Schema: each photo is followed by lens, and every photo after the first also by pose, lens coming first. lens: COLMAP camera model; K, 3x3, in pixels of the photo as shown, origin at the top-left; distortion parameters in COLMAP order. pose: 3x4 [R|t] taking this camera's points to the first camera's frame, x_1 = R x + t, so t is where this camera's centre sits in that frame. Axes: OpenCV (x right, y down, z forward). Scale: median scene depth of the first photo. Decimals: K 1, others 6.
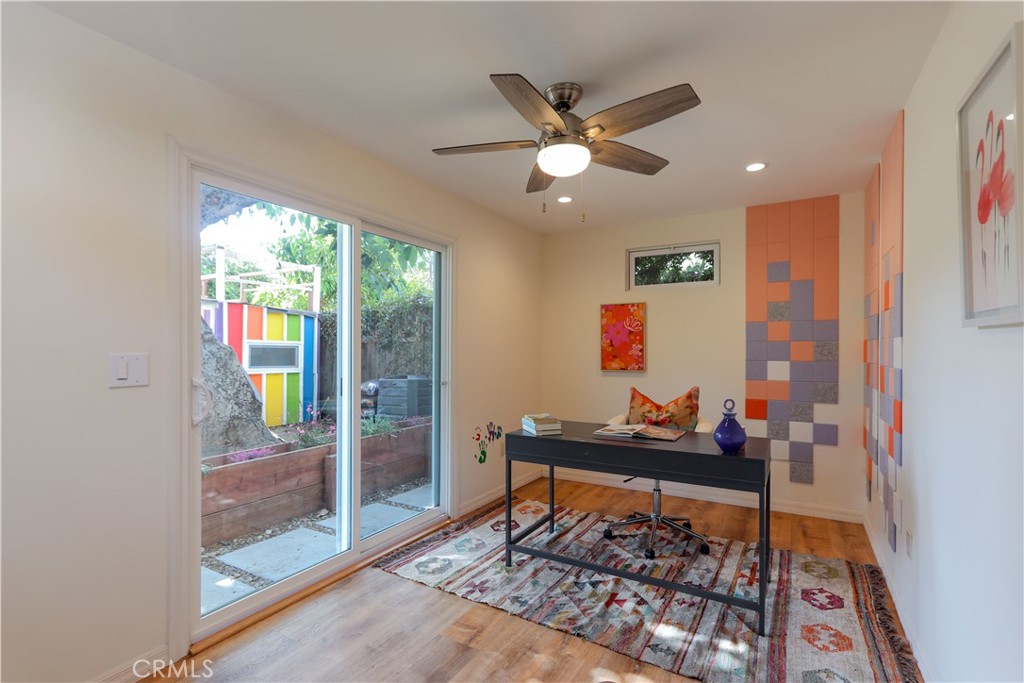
lens RADIAL K [[467.9, 0, 511.7], [0, 467.9, 348.5], [0, 0, 1]] dist [-0.007506, 0.000048]
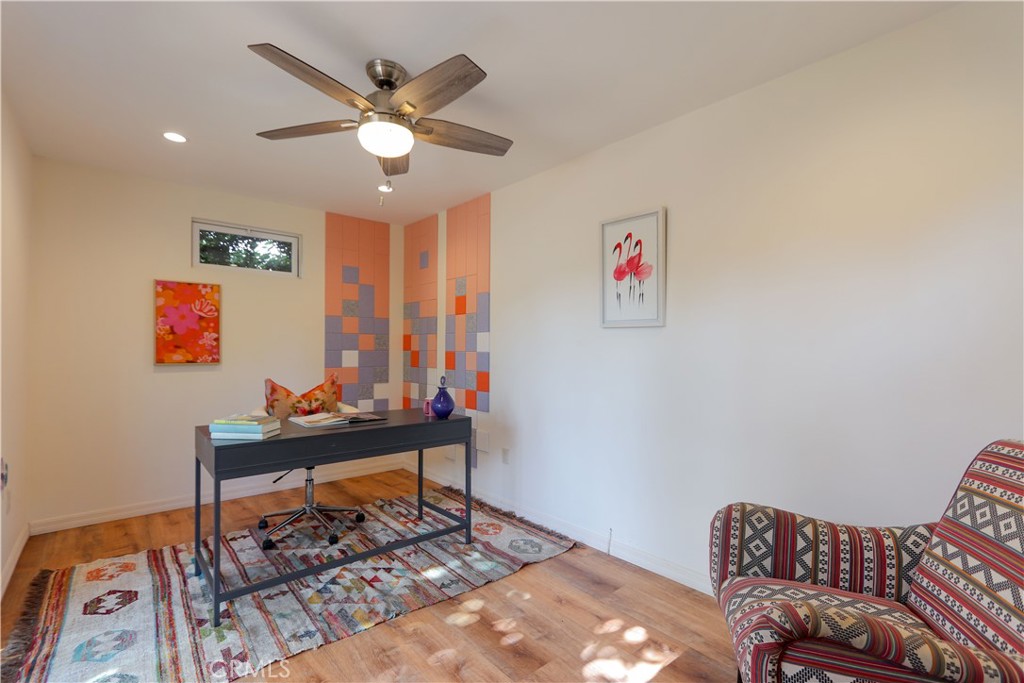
lens RADIAL K [[467.9, 0, 492.0], [0, 467.9, 347.2], [0, 0, 1]] dist [-0.007506, 0.000048]
pose [[0.340100, 0.004433, 0.940379, -0.438525], [-0.006942, 0.999973, -0.002204, 0.019897], [-0.940364, -0.005778, 0.340122, 0.274593]]
